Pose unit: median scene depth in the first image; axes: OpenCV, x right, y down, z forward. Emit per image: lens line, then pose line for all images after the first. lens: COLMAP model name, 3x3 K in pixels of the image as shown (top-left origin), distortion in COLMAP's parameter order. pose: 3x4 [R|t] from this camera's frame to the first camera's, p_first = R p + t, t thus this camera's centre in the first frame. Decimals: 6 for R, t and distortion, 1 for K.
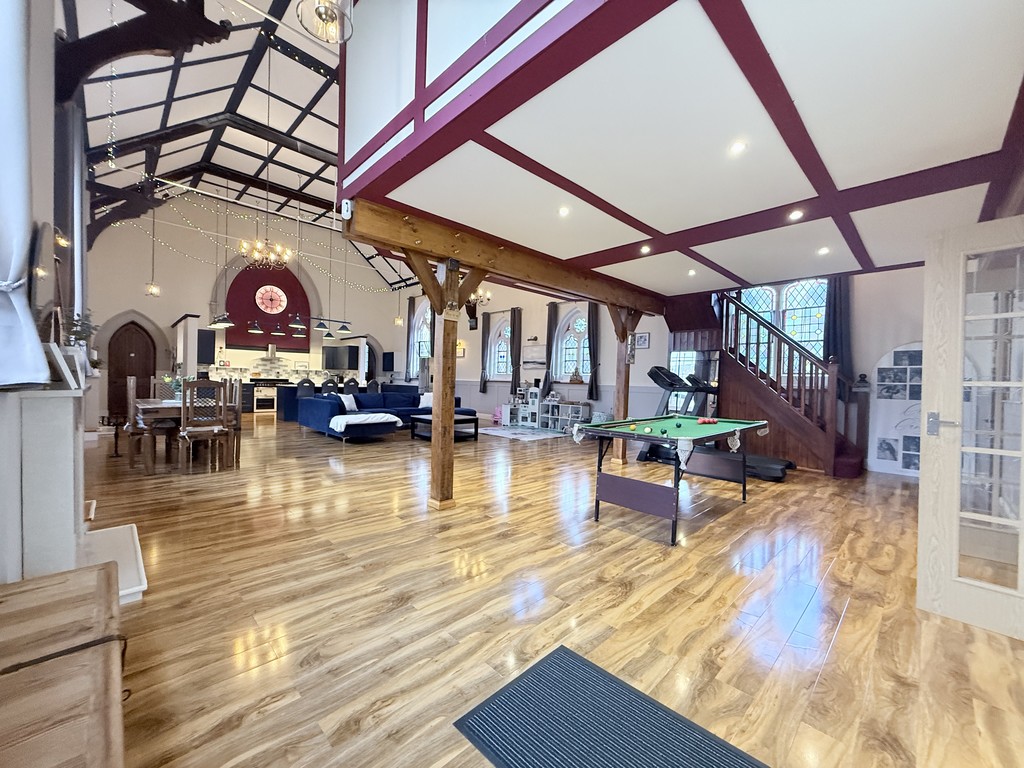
lens RADIAL K [[407.9, 0, 506.7], [0, 407.9, 385.9], [0, 0, 1]] dist [0.001084, 0.000000]
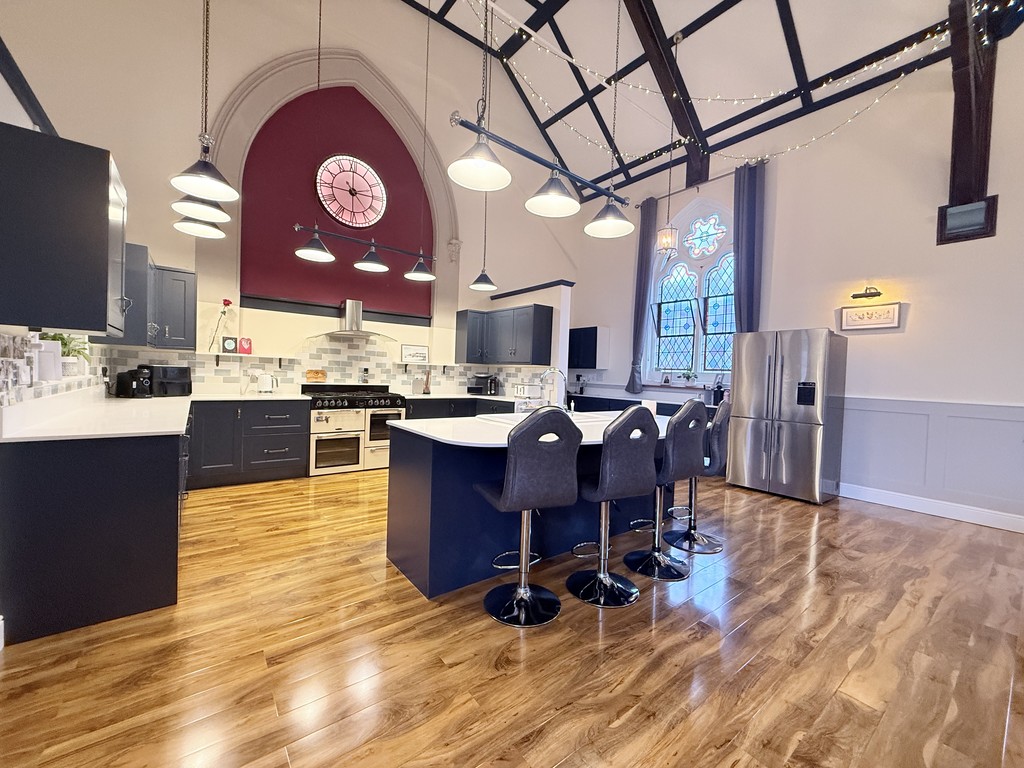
lens RADIAL K [[407.9, 0, 509.3], [0, 407.9, 384.1], [0, 0, 1]] dist [0.001084, 0.000000]
pose [[0.993841, 0.012777, -0.110080, -0.444314], [-0.012117, 0.999904, 0.006670, -0.027033], [0.110155, -0.005295, 0.993900, 0.725564]]
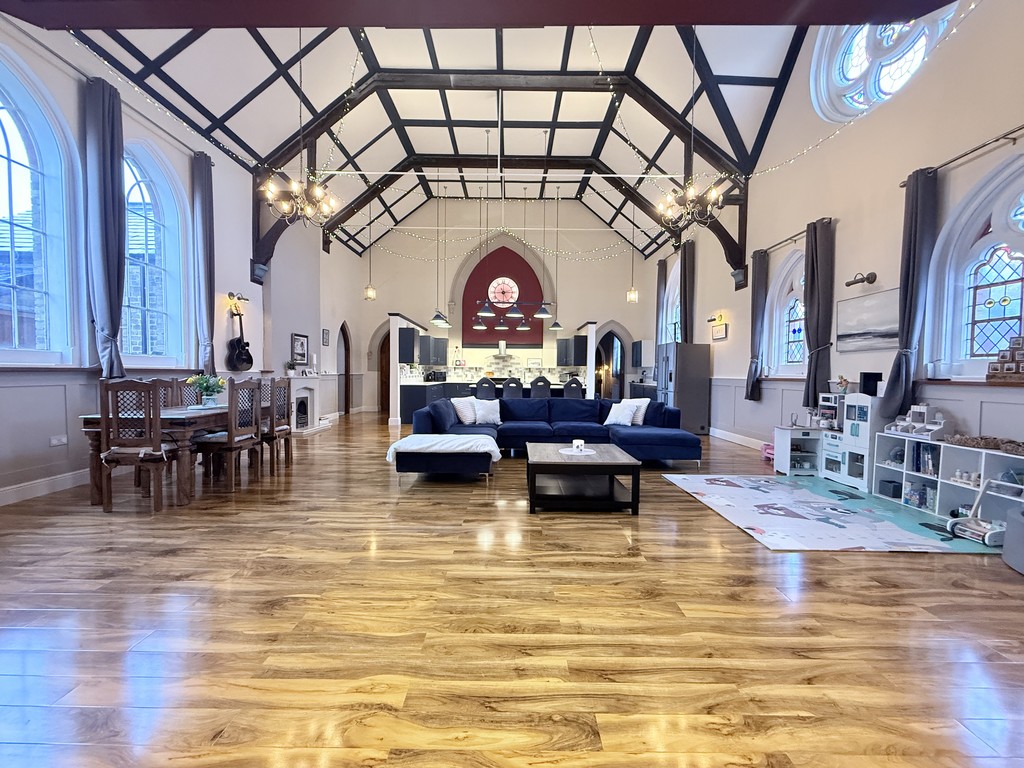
lens RADIAL K [[407.9, 0, 509.4], [0, 407.9, 384.6], [0, 0, 1]] dist [0.001084, 0.000000]
pose [[0.717062, 0.003136, -0.697003, 0.093121], [-0.002882, 0.999995, 0.001535, -0.004497], [0.697004, 0.000908, 0.717067, 0.413332]]
